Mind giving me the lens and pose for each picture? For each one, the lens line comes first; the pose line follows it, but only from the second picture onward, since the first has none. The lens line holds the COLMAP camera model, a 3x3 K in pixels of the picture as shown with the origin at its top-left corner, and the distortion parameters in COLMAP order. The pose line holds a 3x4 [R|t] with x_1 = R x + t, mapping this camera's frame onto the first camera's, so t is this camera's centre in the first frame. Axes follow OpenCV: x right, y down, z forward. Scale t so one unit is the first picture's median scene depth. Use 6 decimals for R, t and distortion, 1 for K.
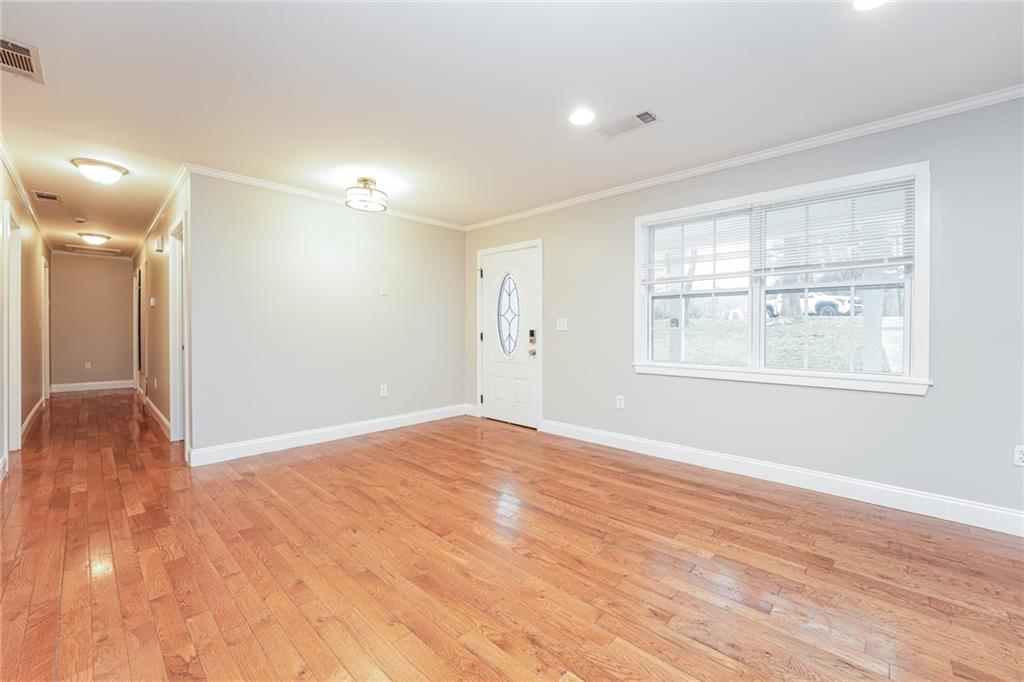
lens RADIAL K [[413.2, 0, 521.9], [0, 413.2, 333.4], [0, 0, 1]] dist [-0.010986, 0.000611]
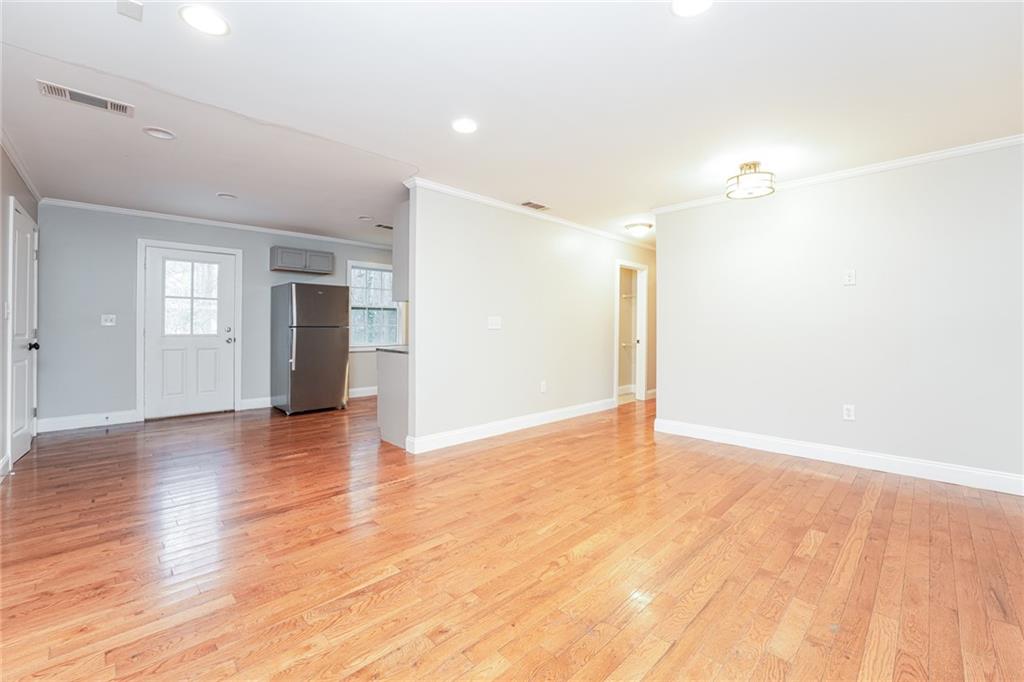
lens RADIAL K [[419.7, 0, 504.9], [0, 419.7, 327.1], [0, 0, 1]] dist [-0.019612, 0.000652]
pose [[-0.057333, -0.008475, -0.998319, 0.773034], [-0.013060, 0.999885, -0.007739, -0.002156], [0.998270, 0.012594, -0.057437, 0.725405]]
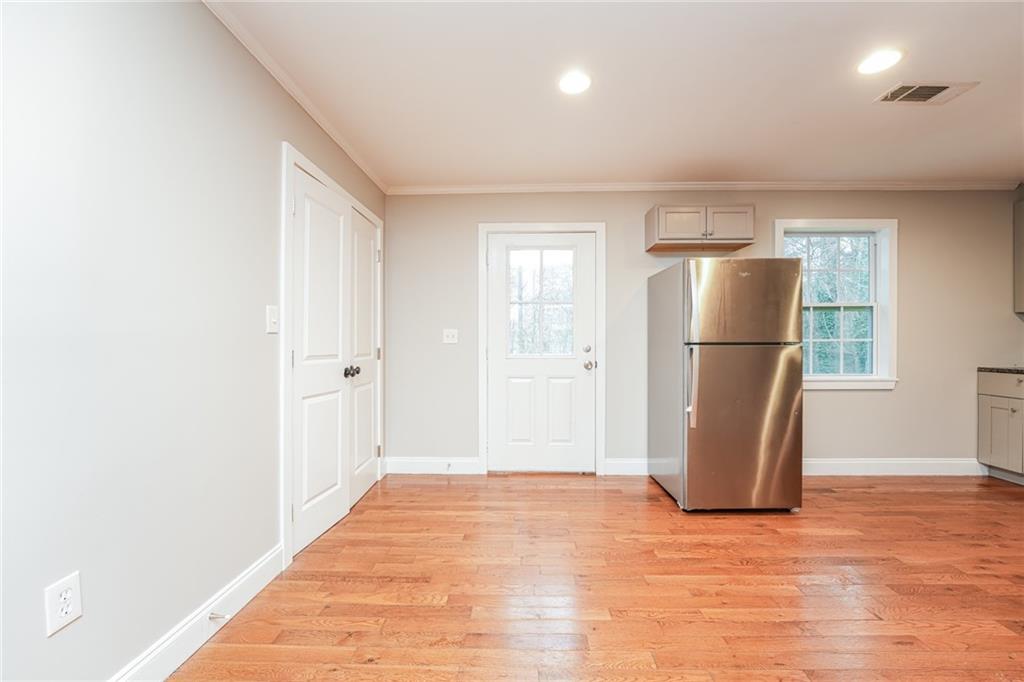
lens RADIAL K [[414.5, 0, 511.0], [0, 414.5, 344.7], [0, 0, 1]] dist [-0.000150, 0.000075]
pose [[-0.750803, -0.002852, -0.660521, -0.142219], [-0.009686, 0.999931, 0.006692, -0.005812], [0.660456, 0.011423, -0.750778, 0.077603]]
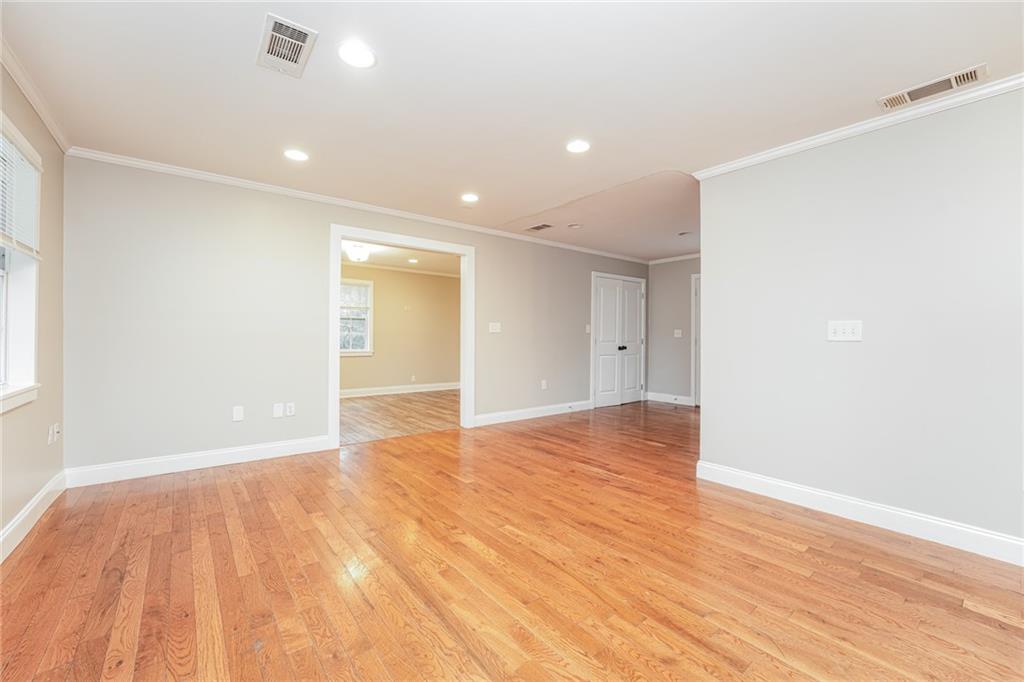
lens RADIAL K [[413.2, 0, 521.9], [0, 413.2, 333.4], [0, 0, 1]] dist [-0.010986, 0.000611]
pose [[-0.990874, -0.011214, 0.134321, -0.253978], [-0.011280, 0.999936, 0.000271, -0.012836], [-0.134315, -0.001247, -0.990938, 1.659013]]
